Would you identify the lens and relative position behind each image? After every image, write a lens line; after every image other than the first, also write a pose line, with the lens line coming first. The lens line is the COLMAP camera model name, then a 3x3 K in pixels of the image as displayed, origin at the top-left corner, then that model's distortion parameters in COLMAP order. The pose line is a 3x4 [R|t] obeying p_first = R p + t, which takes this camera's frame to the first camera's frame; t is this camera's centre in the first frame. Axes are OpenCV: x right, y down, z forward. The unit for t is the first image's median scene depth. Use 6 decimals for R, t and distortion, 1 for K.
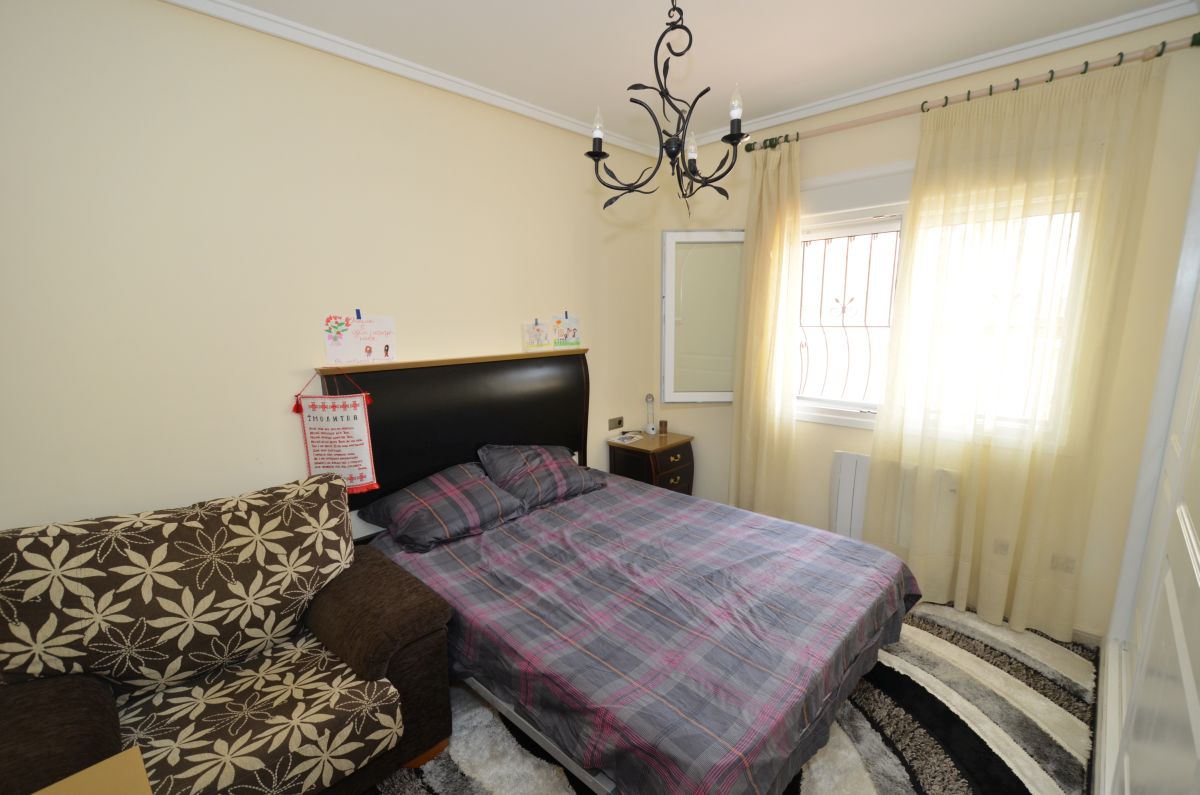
lens RADIAL K [[521.2, 0, 601.6], [0, 521.2, 412.9], [0, 0, 1]] dist [0.013416, -0.009726]
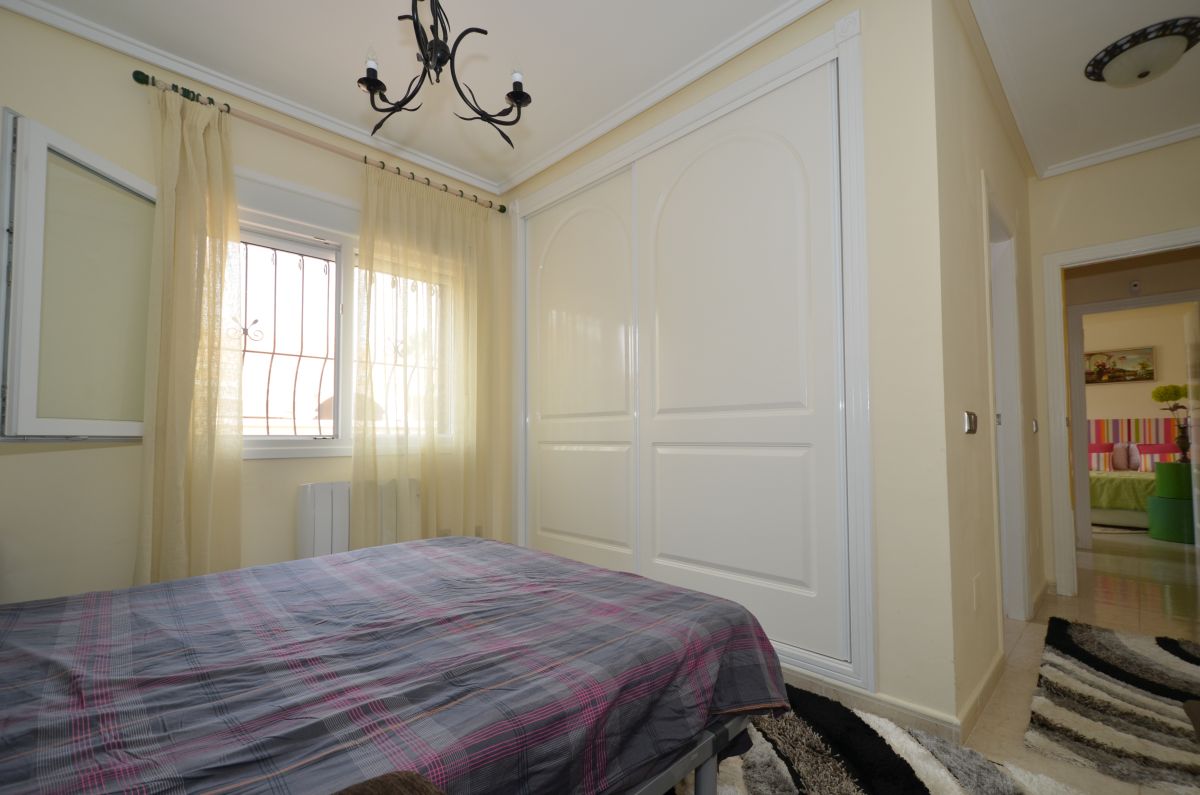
lens RADIAL K [[521.2, 0, 601.6], [0, 521.2, 412.9], [0, 0, 1]] dist [0.013416, -0.009726]
pose [[0.025908, 0.058532, 0.997949, -0.529707], [0.189121, 0.979970, -0.062387, 0.138180], [-0.981612, 0.190350, 0.014319, 0.649113]]
